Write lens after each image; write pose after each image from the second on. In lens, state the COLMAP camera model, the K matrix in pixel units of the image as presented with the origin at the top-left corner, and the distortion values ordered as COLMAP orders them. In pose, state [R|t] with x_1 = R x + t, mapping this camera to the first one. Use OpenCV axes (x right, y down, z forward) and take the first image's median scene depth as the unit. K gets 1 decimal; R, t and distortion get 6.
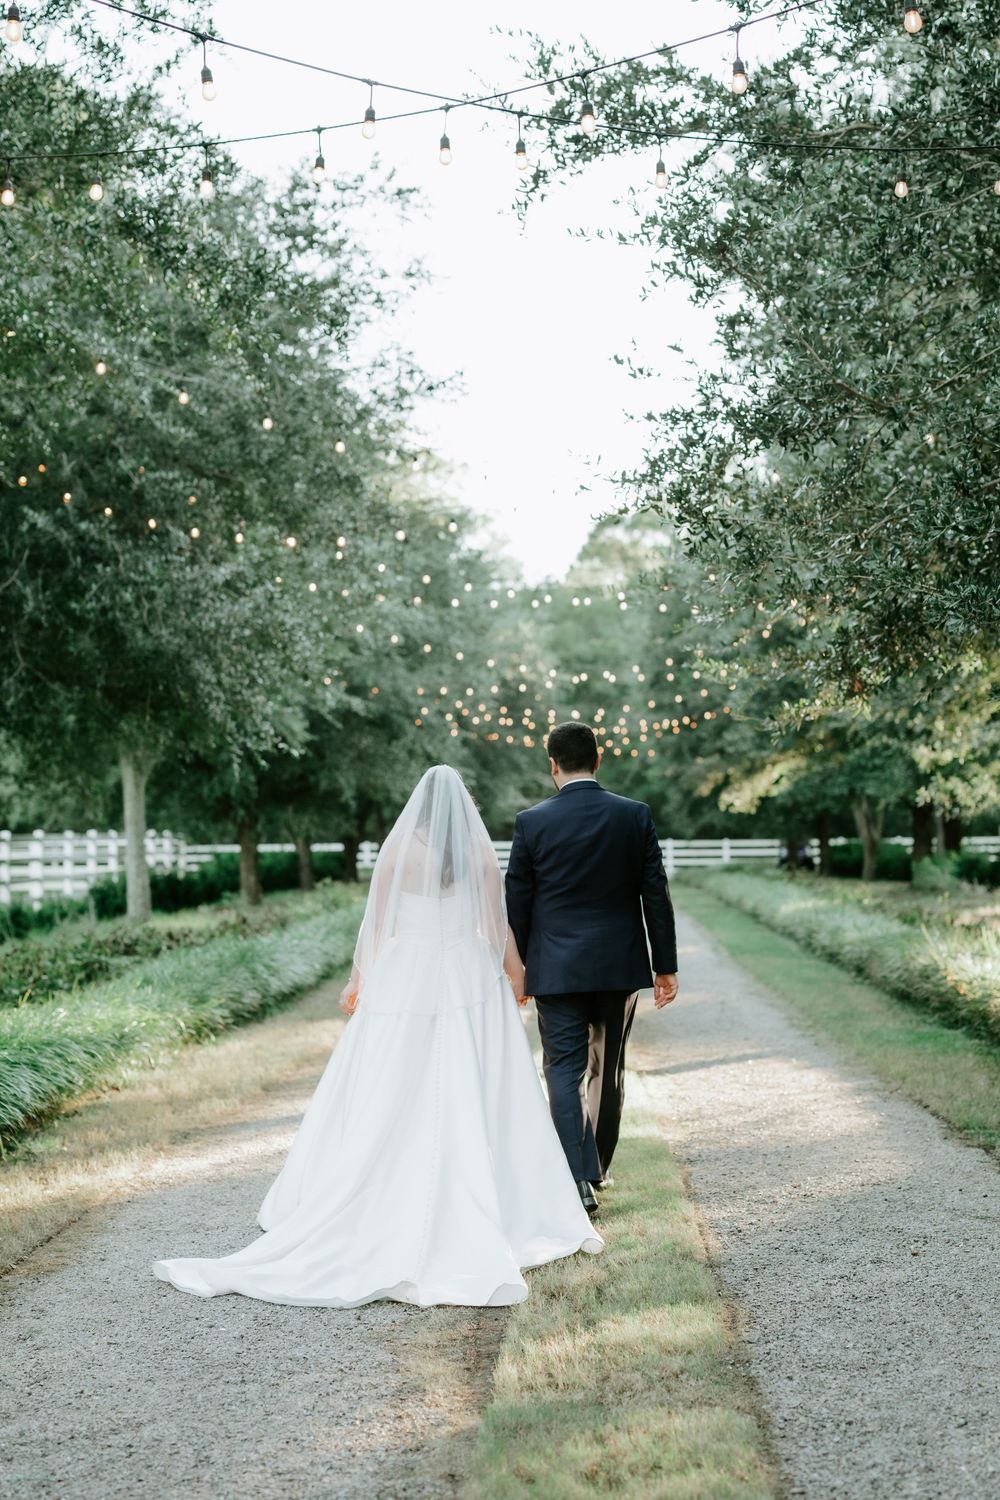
lens RADIAL K [[2266.8, 0, 500.0], [0, 2266.8, 695.9], [0, 0, 1]] dist [0.011510, -0.020024]
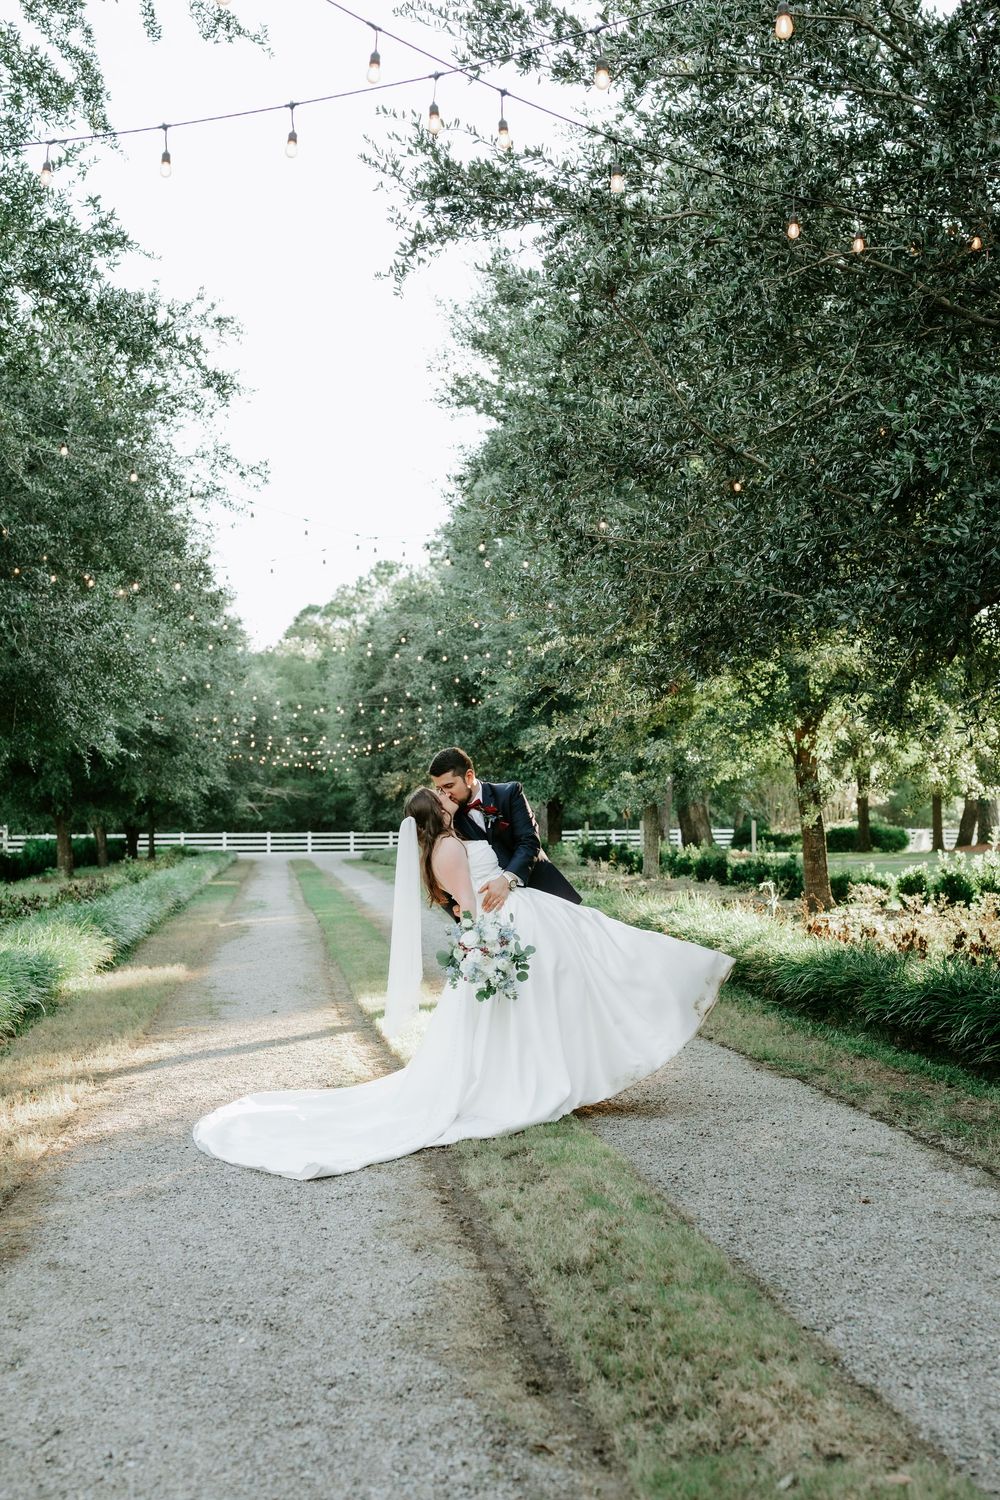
lens RADIAL K [[1506.8, 0, 479.8], [0, 1506.8, 754.4], [0, 0, 1]] dist [-0.014580, 0.012628]
pose [[0.984135, 0.012282, 0.176997, -0.049138], [-0.014219, 0.999852, 0.009681, 0.013777], [-0.176852, -0.012044, 0.984164, 0.141651]]
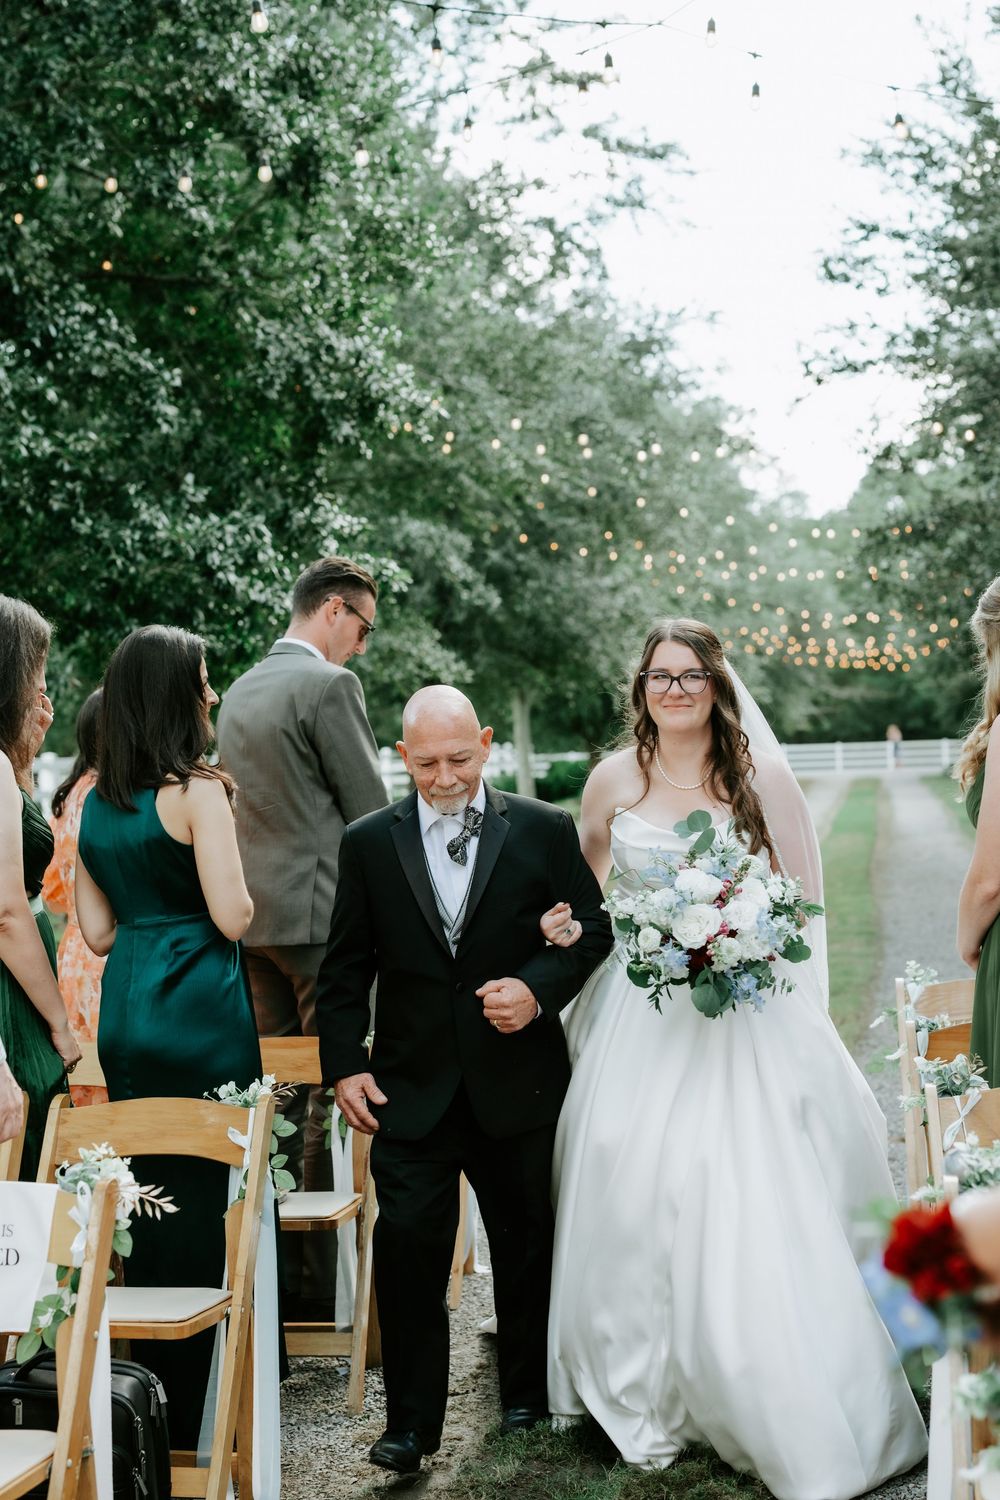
lens RADIAL K [[2286.5, 0, 499.6], [0, 2286.5, 869.6], [0, 0, 1]] dist [0.033752, 0.050278]
pose [[0.991152, -0.023413, -0.130651, 0.007894], [0.038442, 0.992768, 0.113724, -0.037418], [0.127044, -0.117740, 0.984884, -0.581880]]
